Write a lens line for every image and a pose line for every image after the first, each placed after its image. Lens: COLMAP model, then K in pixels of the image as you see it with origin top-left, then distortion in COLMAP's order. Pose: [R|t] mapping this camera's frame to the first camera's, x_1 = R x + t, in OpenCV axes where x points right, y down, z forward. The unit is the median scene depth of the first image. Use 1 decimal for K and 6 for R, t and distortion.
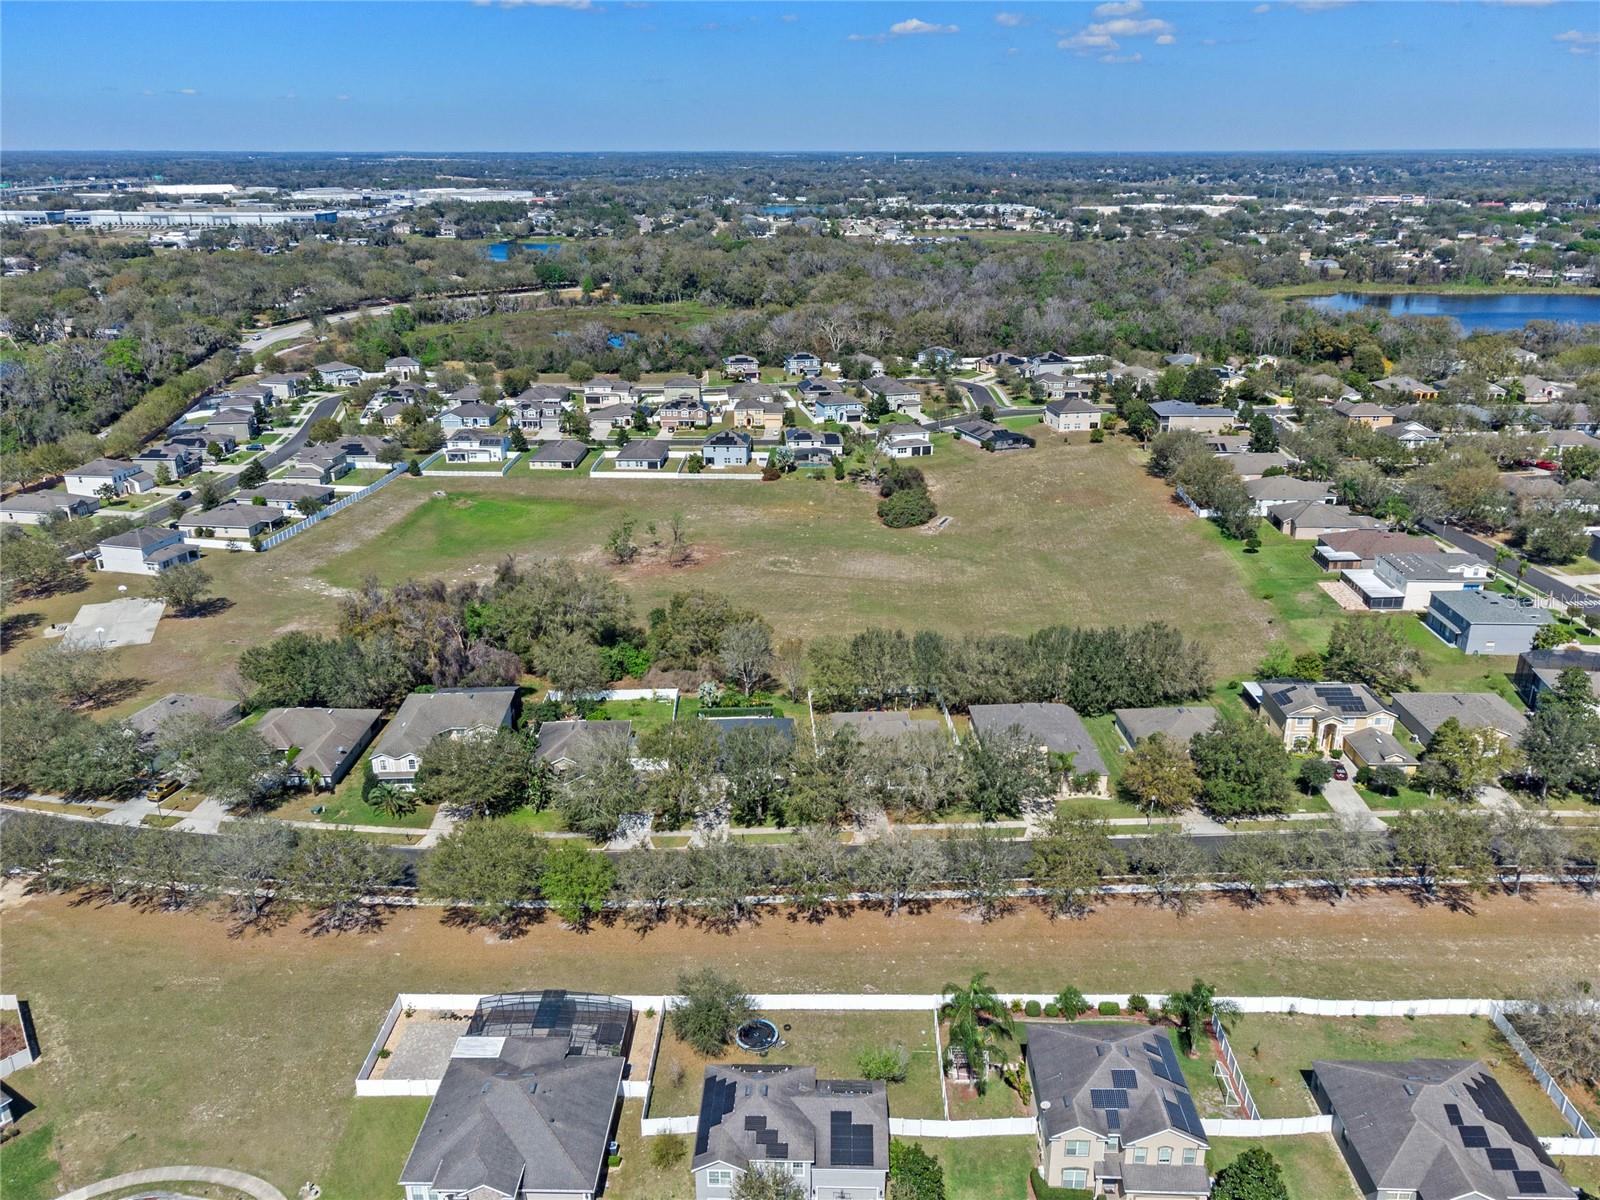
lens RADIAL K [[1230.7, 0, 794.7], [0, 1230.7, 612.1], [0, 0, 1]] dist [0.009123, 0.008654]
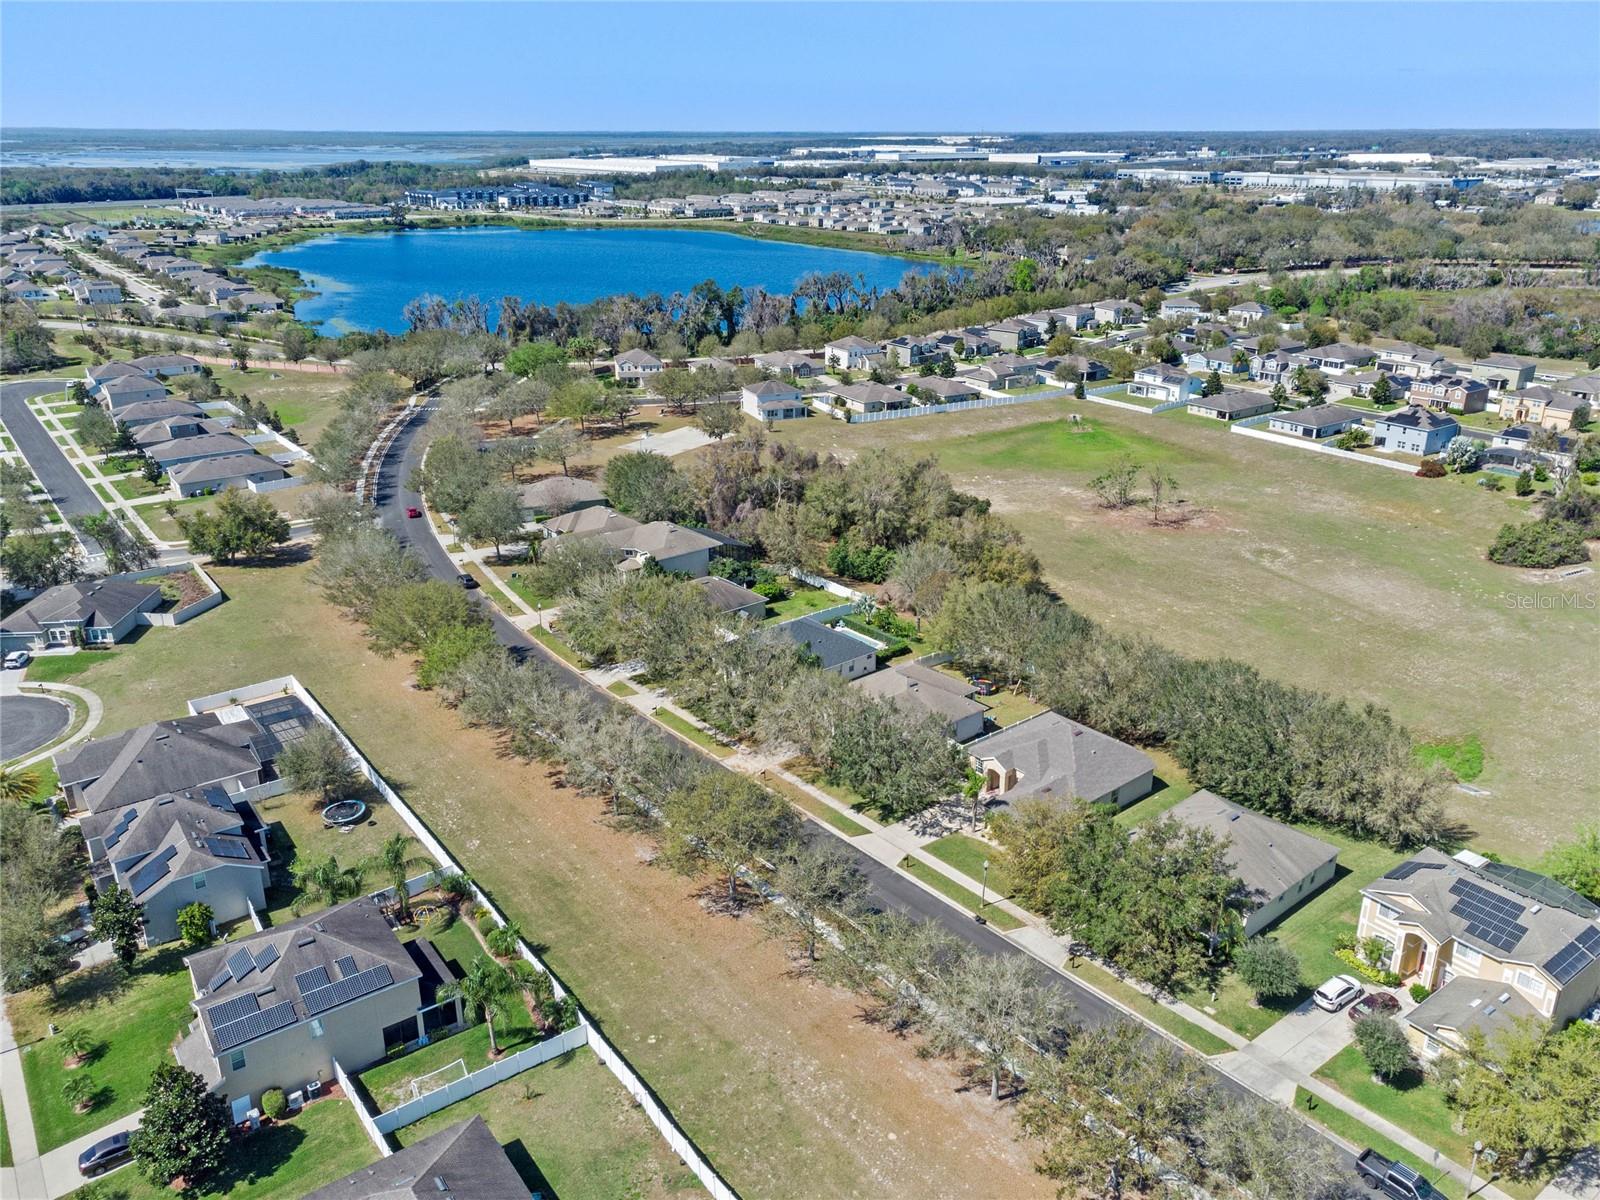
lens RADIAL K [[1230.7, 0, 797.3], [0, 1230.7, 595.7], [0, 0, 1]] dist [0.009123, 0.008654]
pose [[0.609959, 0.284029, -0.739782, 0.349964], [-0.282005, 0.950245, 0.132316, -0.029066], [0.740556, 0.127915, 0.659708, 0.217916]]
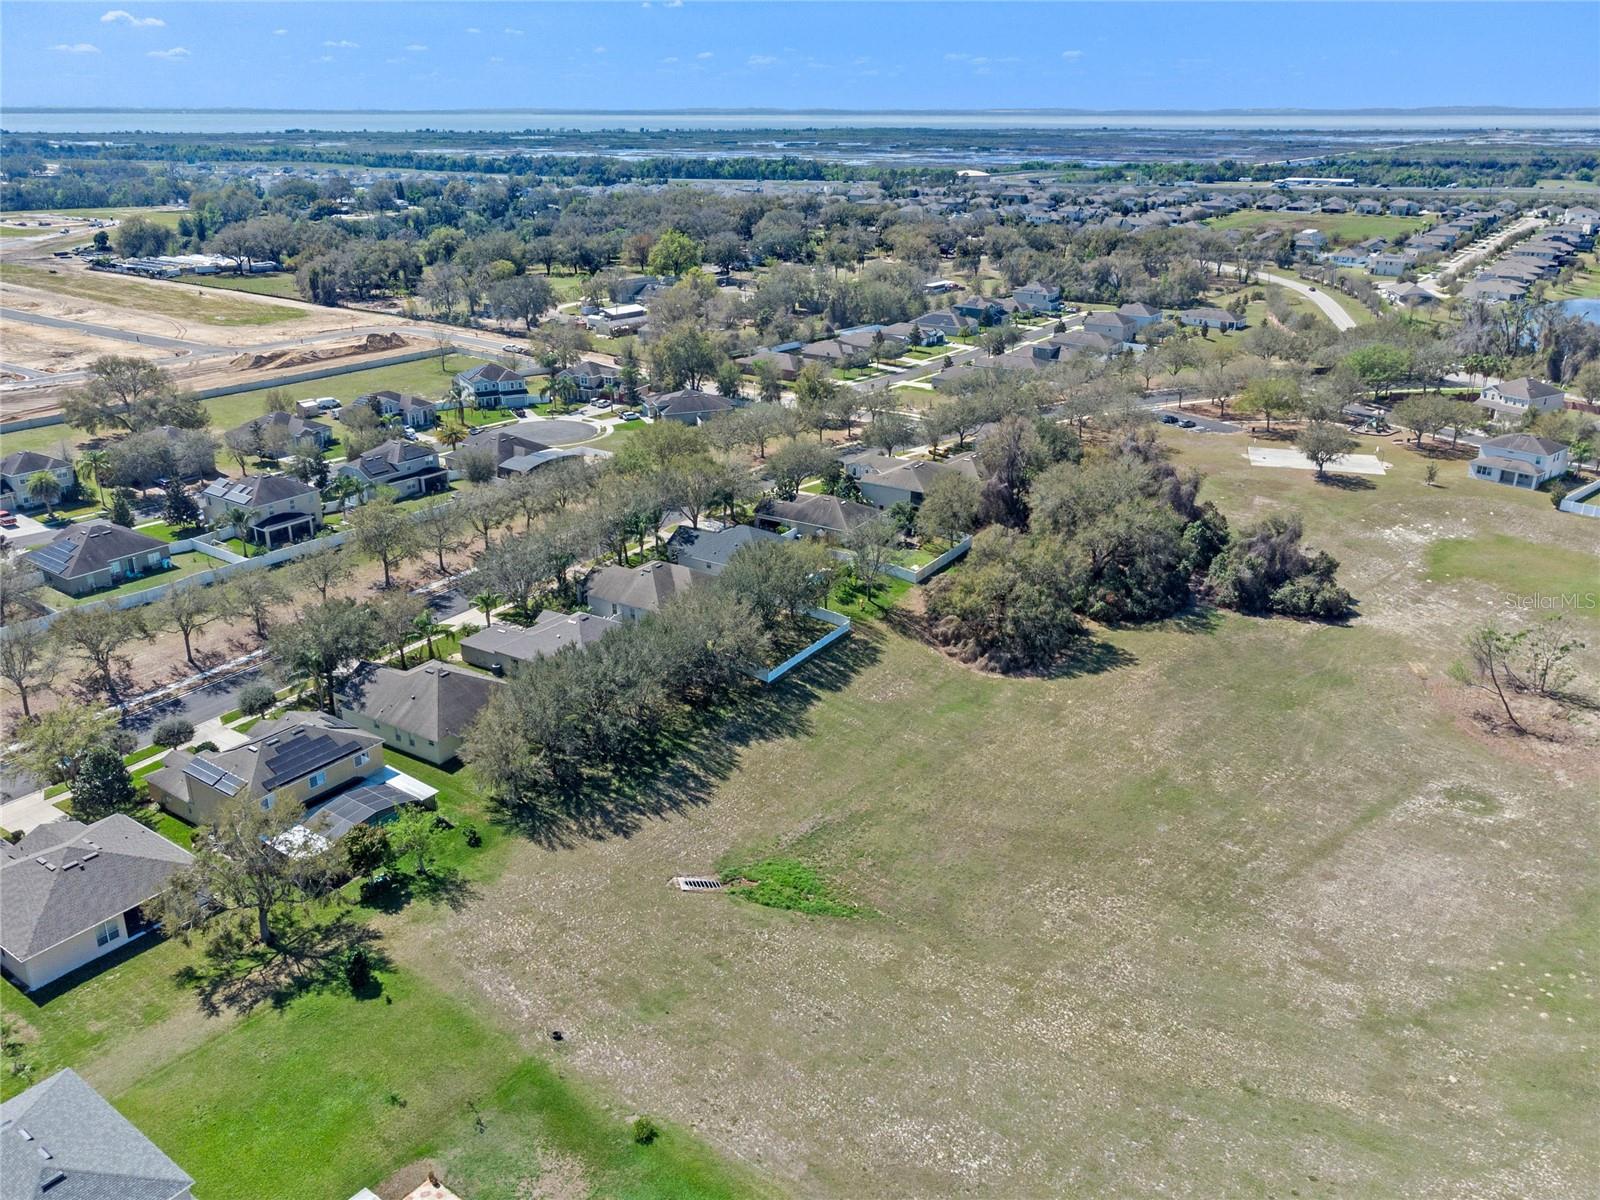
lens RADIAL K [[1230.7, 0, 801.5], [0, 1230.7, 584.1], [0, 0, 1]] dist [0.009123, 0.008654]
pose [[-0.564546, 0.298411, -0.769571, 0.436094], [-0.293224, 0.799035, 0.524941, -0.254802], [0.771562, 0.522009, -0.363591, 0.806868]]
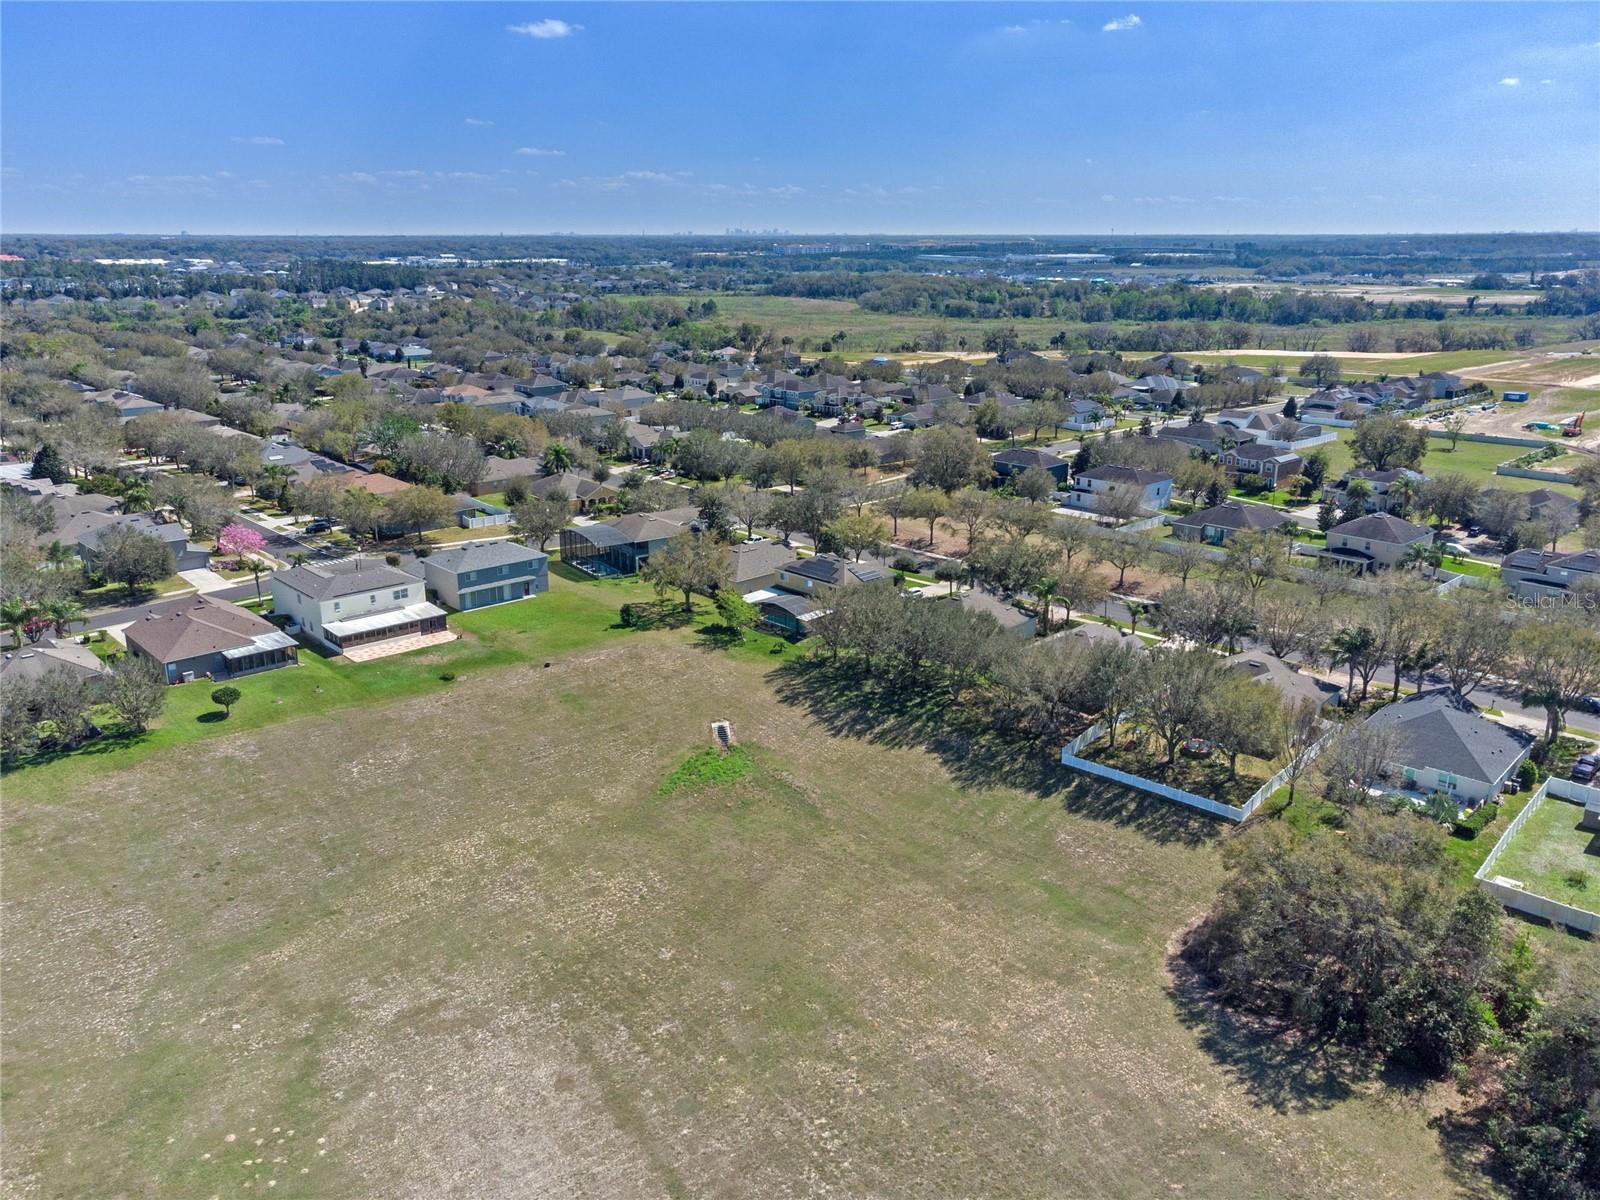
lens RADIAL K [[1230.7, 0, 804.5], [0, 1230.7, 593.1], [0, 0, 1]] dist [0.009123, 0.008654]
pose [[-0.707172, -0.196084, 0.679307, -0.146358], [0.250932, 0.828626, 0.500411, -0.249490], [-0.661015, 0.524337, -0.536778, 0.899732]]
